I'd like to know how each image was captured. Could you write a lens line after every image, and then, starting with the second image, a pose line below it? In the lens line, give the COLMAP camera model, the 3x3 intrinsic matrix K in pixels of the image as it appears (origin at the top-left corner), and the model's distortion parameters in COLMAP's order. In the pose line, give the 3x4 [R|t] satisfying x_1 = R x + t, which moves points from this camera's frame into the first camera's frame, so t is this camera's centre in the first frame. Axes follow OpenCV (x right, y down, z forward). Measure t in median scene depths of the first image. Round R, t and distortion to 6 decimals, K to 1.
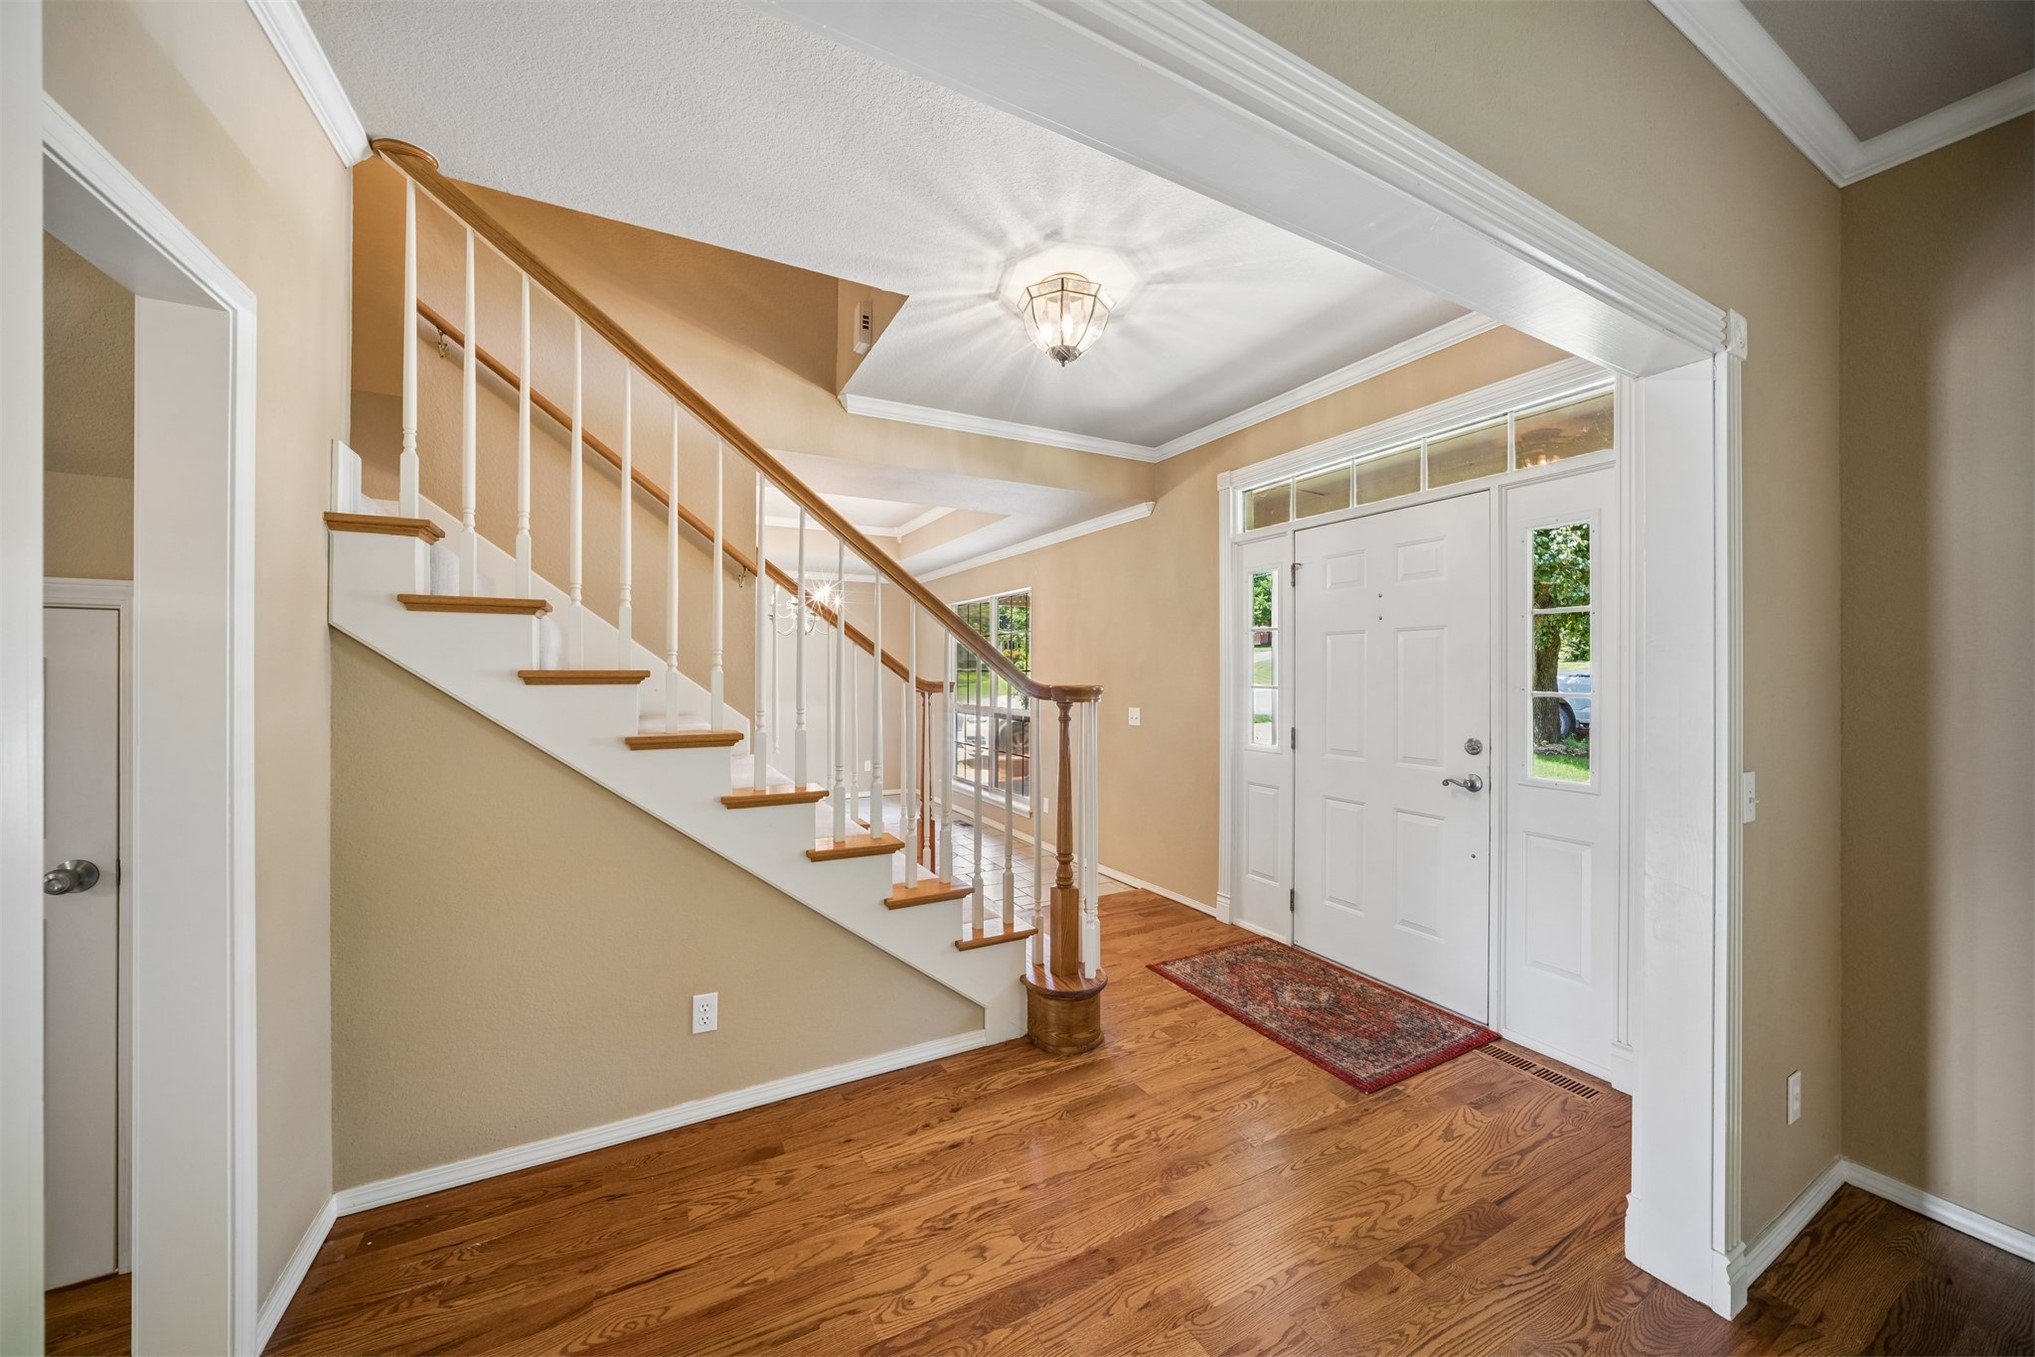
lens RADIAL K [[711.0, 0, 1008.3], [0, 711.0, 671.1], [0, 0, 1]] dist [-0.022518, 0.004518]
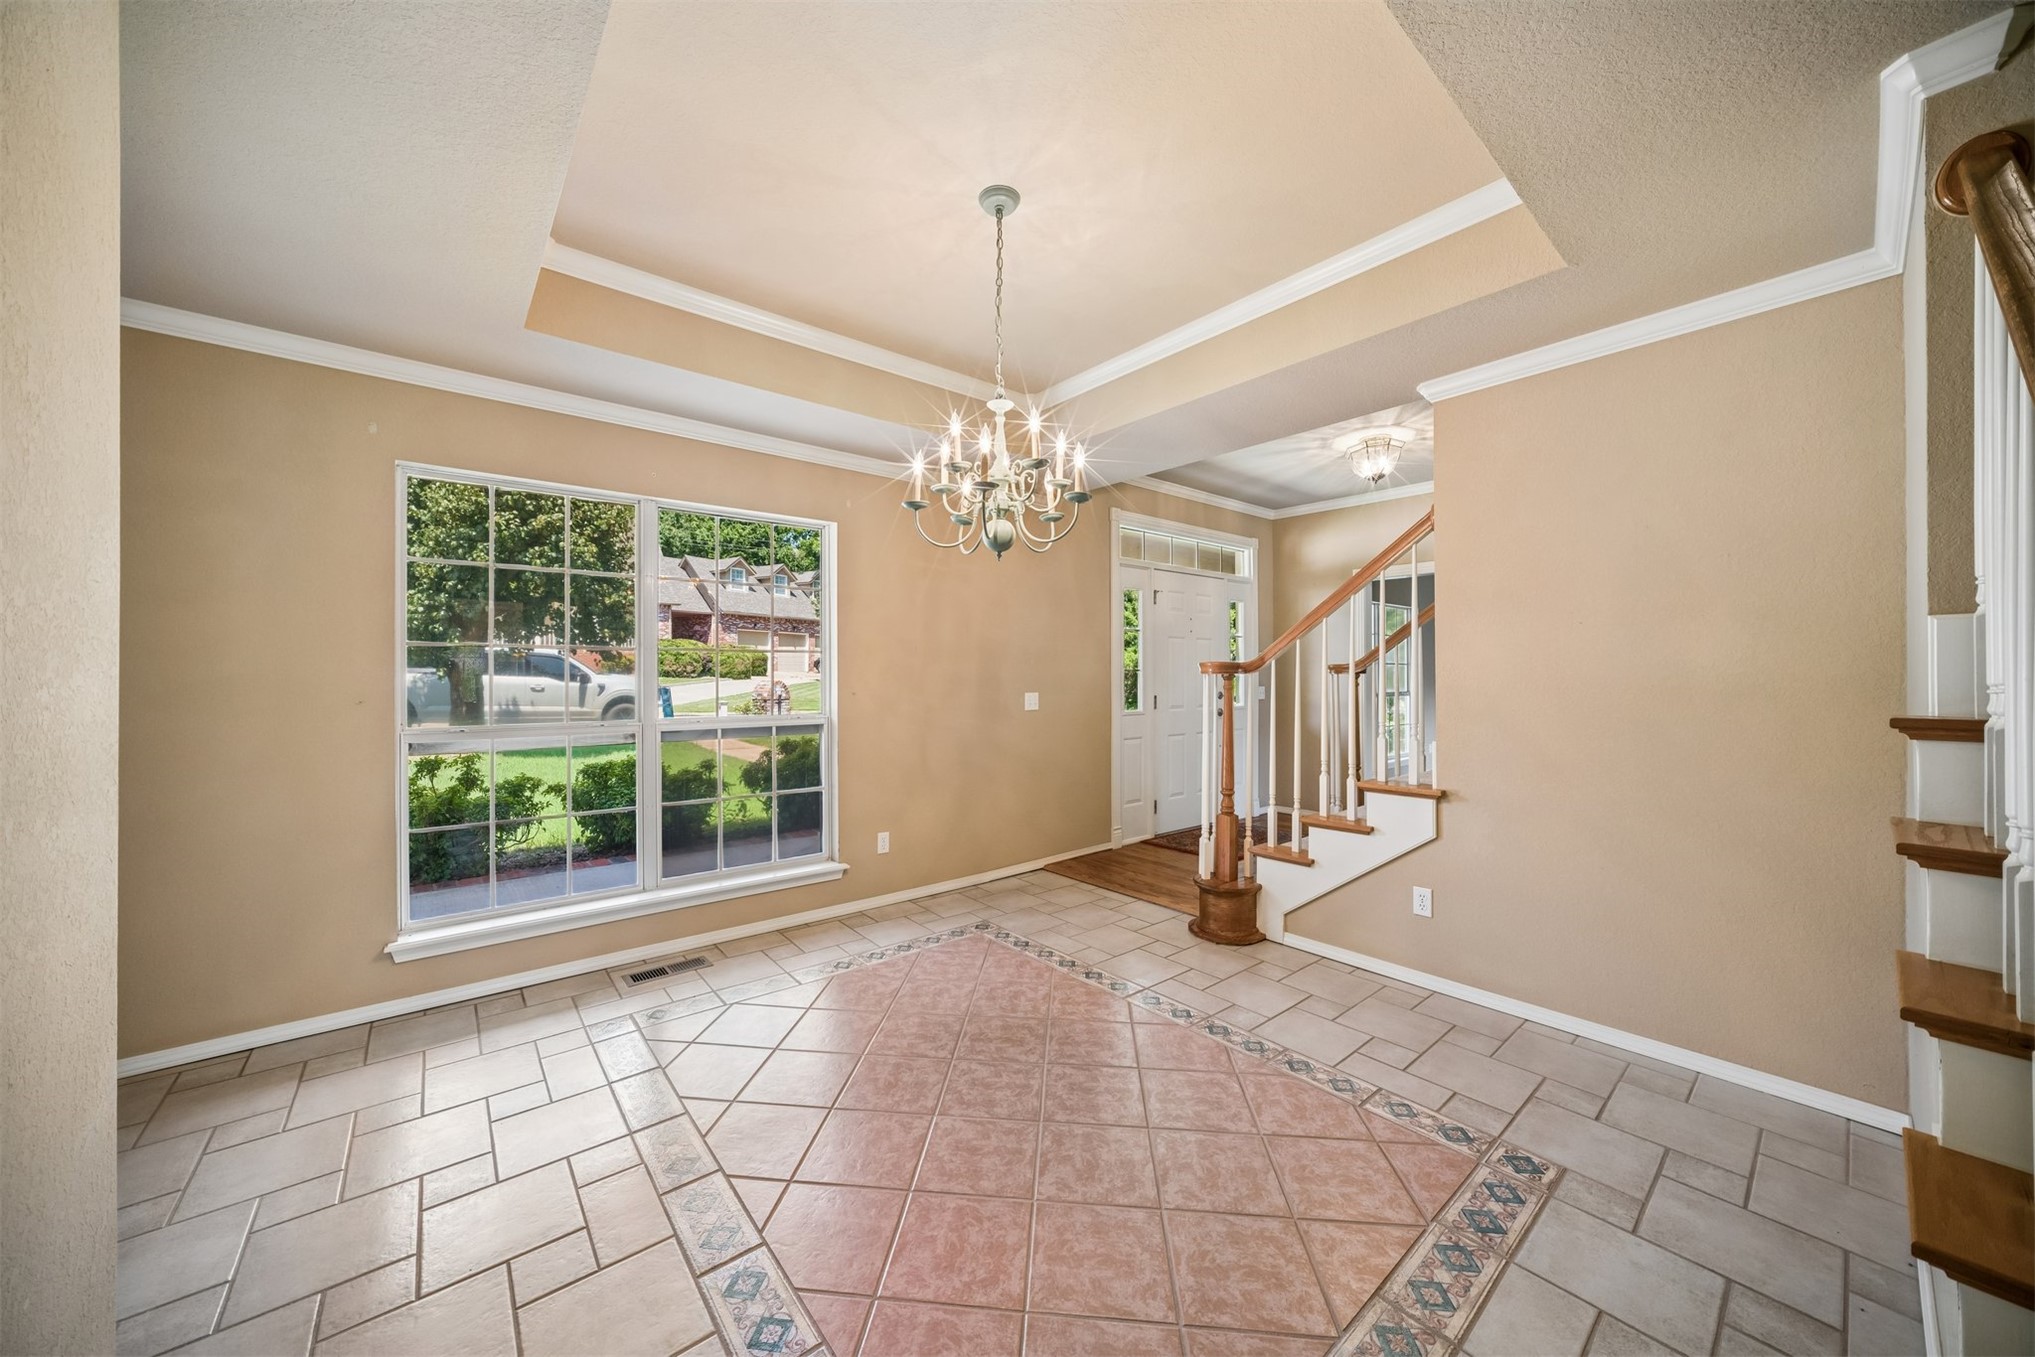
lens RADIAL K [[711.0, 0, 1014.3], [0, 711.0, 672.6], [0, 0, 1]] dist [-0.022518, 0.004518]
pose [[-0.211823, 0.000978, 0.977307, -0.775995], [-0.000326, 0.999999, -0.001071, 0.023213], [-0.977308, -0.000546, -0.211823, 1.199542]]
